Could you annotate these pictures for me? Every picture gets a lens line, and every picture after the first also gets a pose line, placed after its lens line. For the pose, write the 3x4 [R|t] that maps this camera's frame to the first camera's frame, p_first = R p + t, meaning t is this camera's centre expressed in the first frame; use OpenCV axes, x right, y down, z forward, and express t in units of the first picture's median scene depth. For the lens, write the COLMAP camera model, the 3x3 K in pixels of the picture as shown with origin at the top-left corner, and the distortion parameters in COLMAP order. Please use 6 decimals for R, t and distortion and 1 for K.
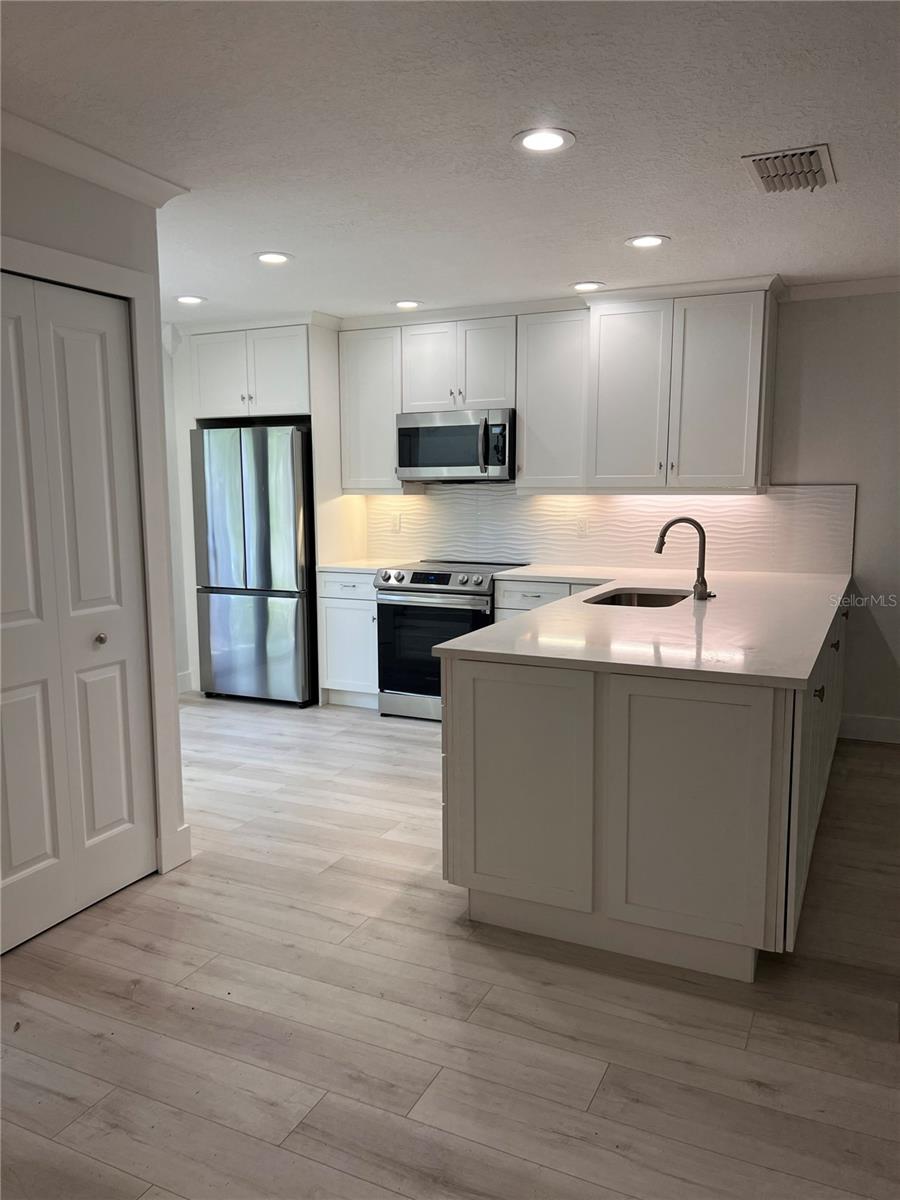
lens RADIAL K [[903.0, 0, 450.0], [0, 903.0, 600.0], [0, 0, 1]] dist [0.069357, -0.098551]
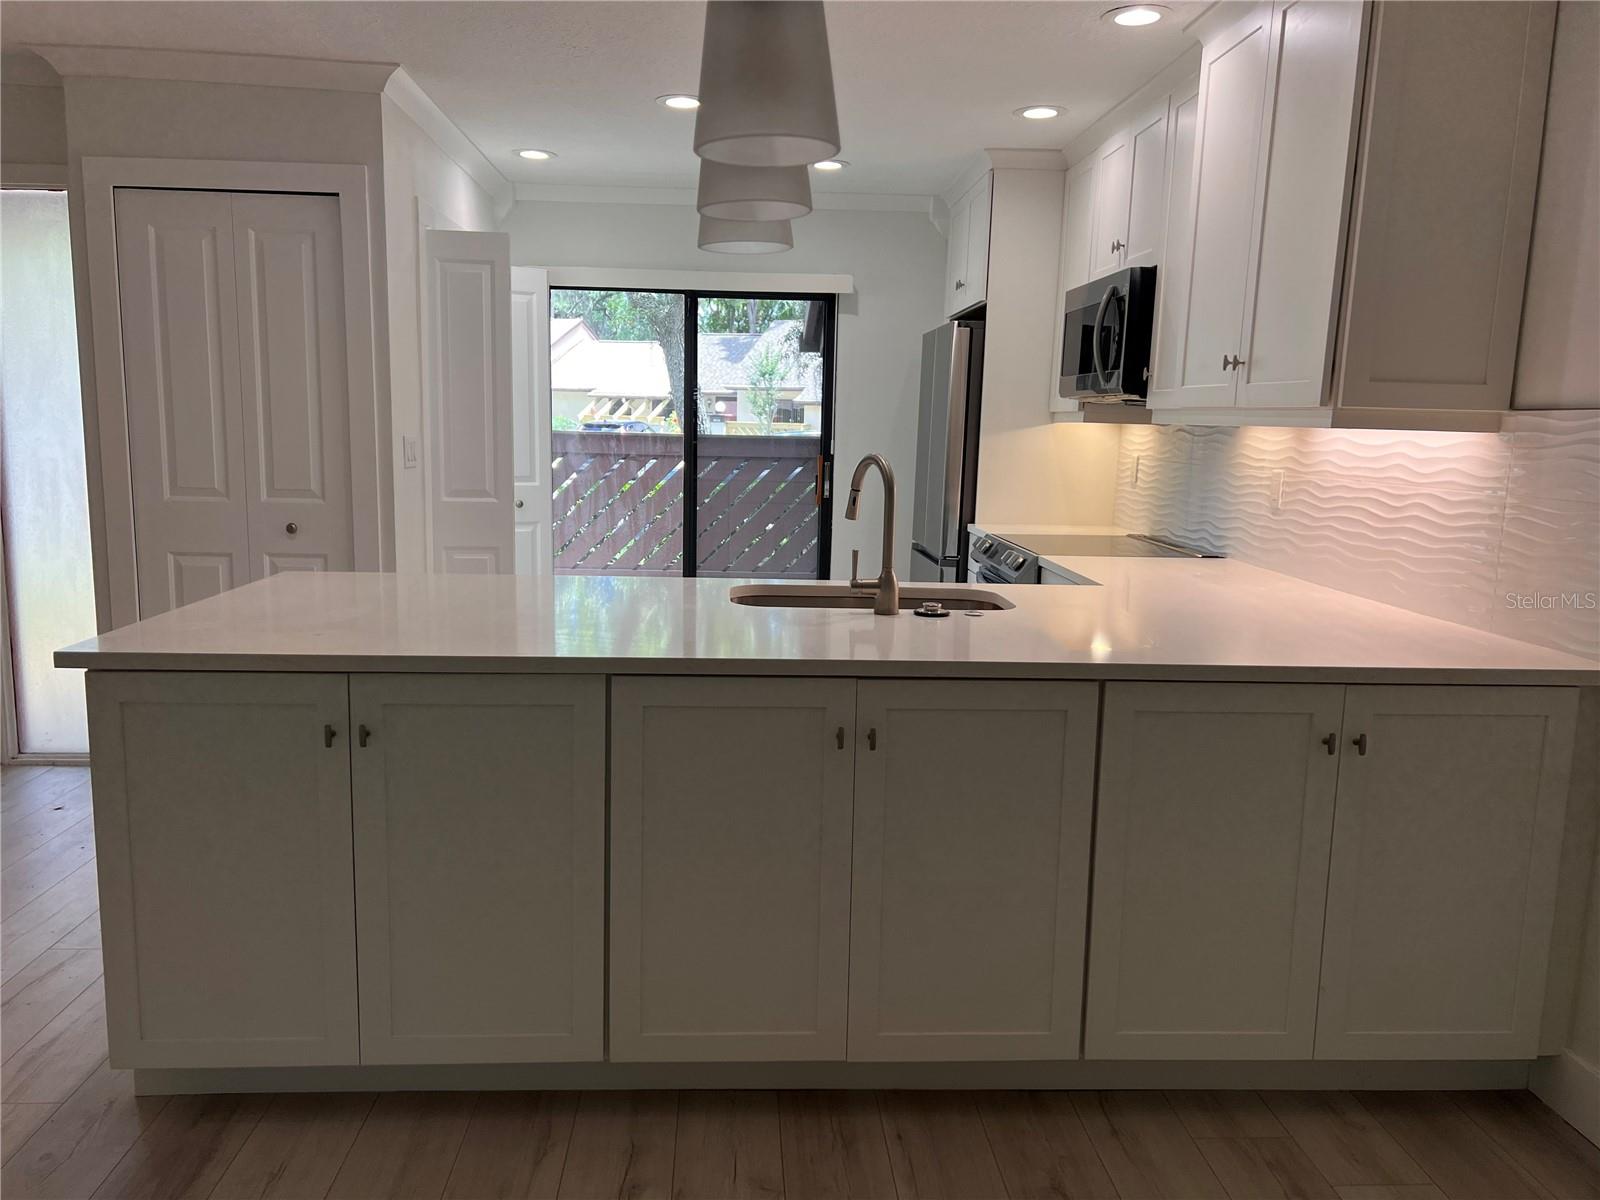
lens RADIAL K [[1204.0, 0, 800.0], [0, 1204.0, 600.0], [0, 0, 1]] dist [0.069357, -0.098551]
pose [[0.488819, 0.147516, -0.859823, 0.637828], [-0.139581, 0.986127, 0.089832, -0.047575], [0.861146, 0.076103, 0.502628, 0.460612]]
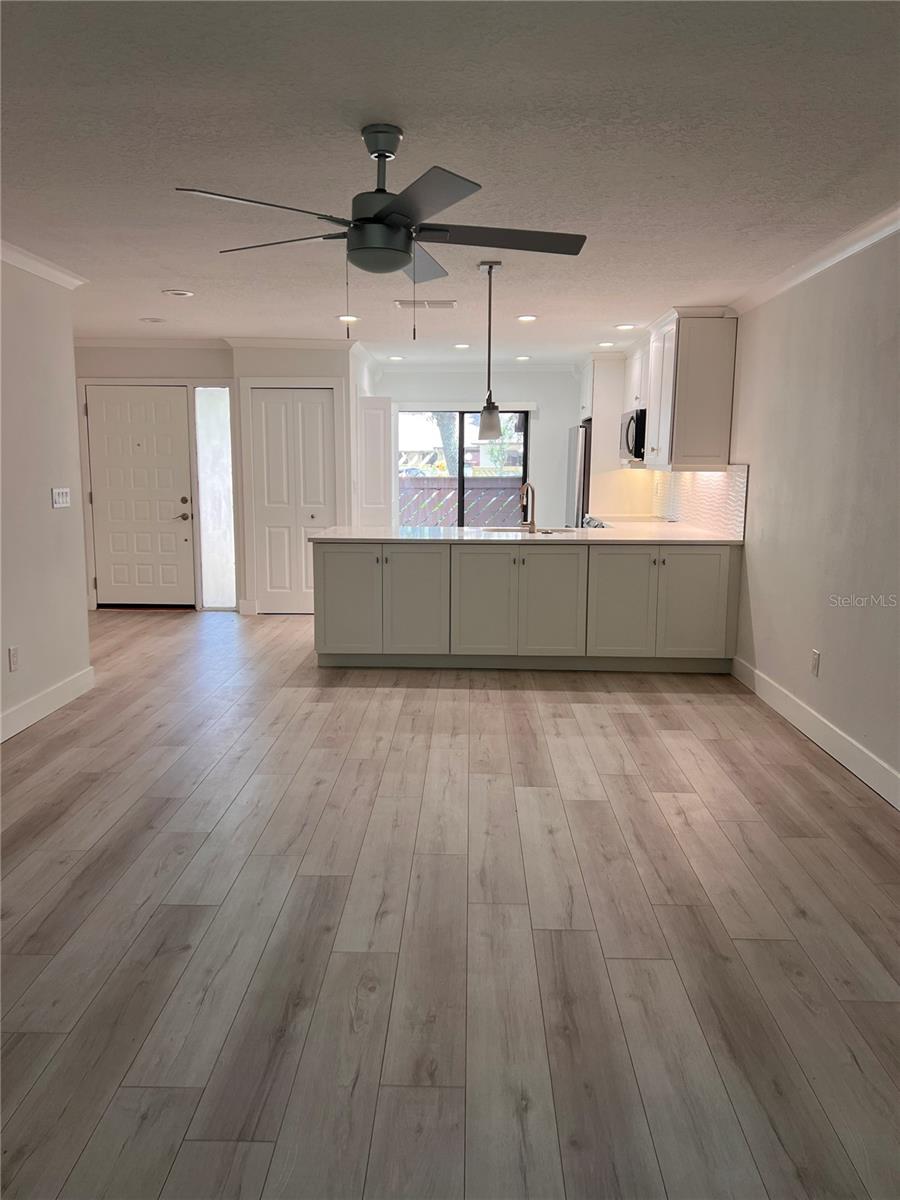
lens RADIAL K [[896.2, 0, 444.7], [0, 896.2, 617.4], [0, 0, 1]] dist [0.021767, -0.002016]
pose [[0.409326, 0.163867, -0.897552, 1.273598], [-0.125585, 0.984495, 0.122467, -0.021621], [0.903704, 0.062590, 0.423559, 0.137035]]
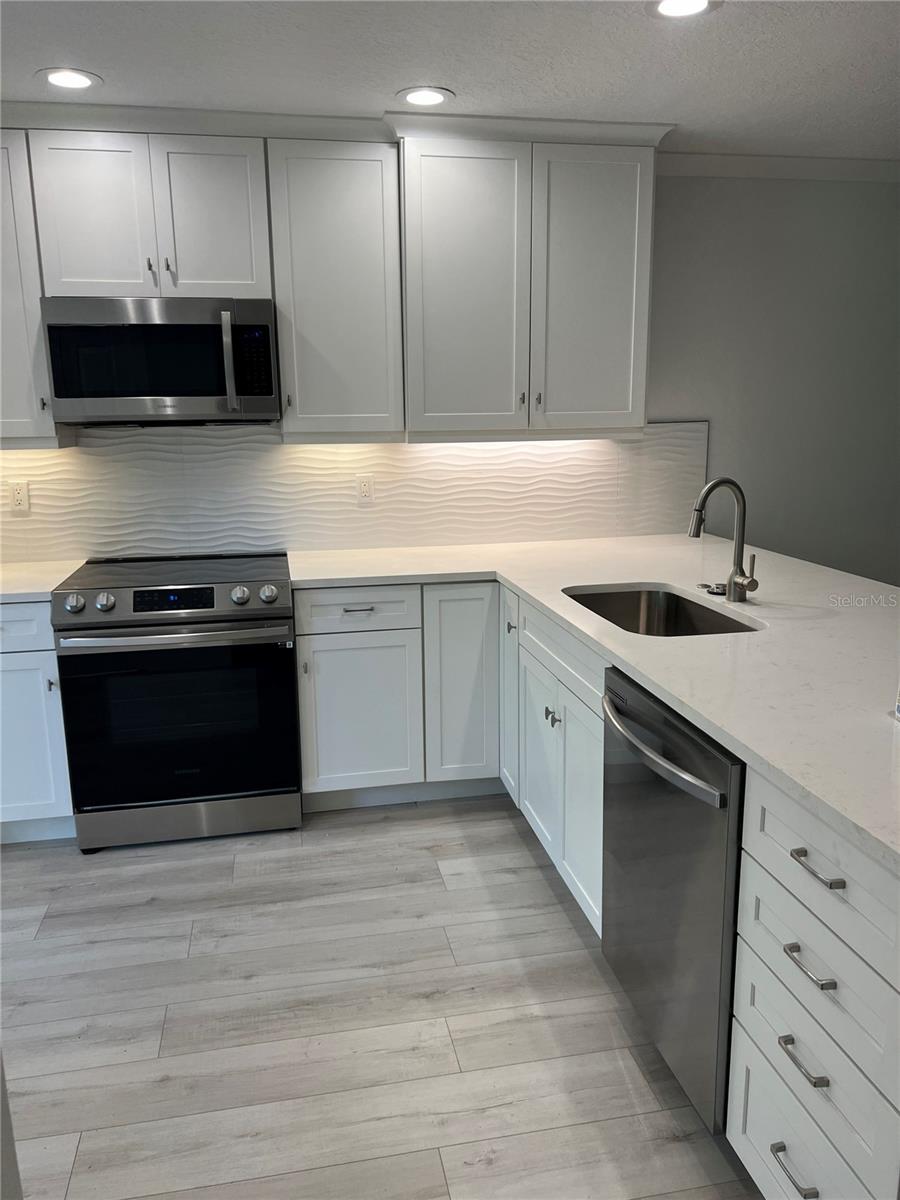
lens RADIAL K [[928.6, 0, 446.5], [0, 928.6, 589.0], [0, 0, 1]] dist [0.065510, -0.010003]
pose [[0.809562, -0.119842, 0.574671, -0.218631], [0.086722, 0.992614, 0.084831, -0.065129], [-0.580593, -0.018839, 0.813976, 0.429878]]
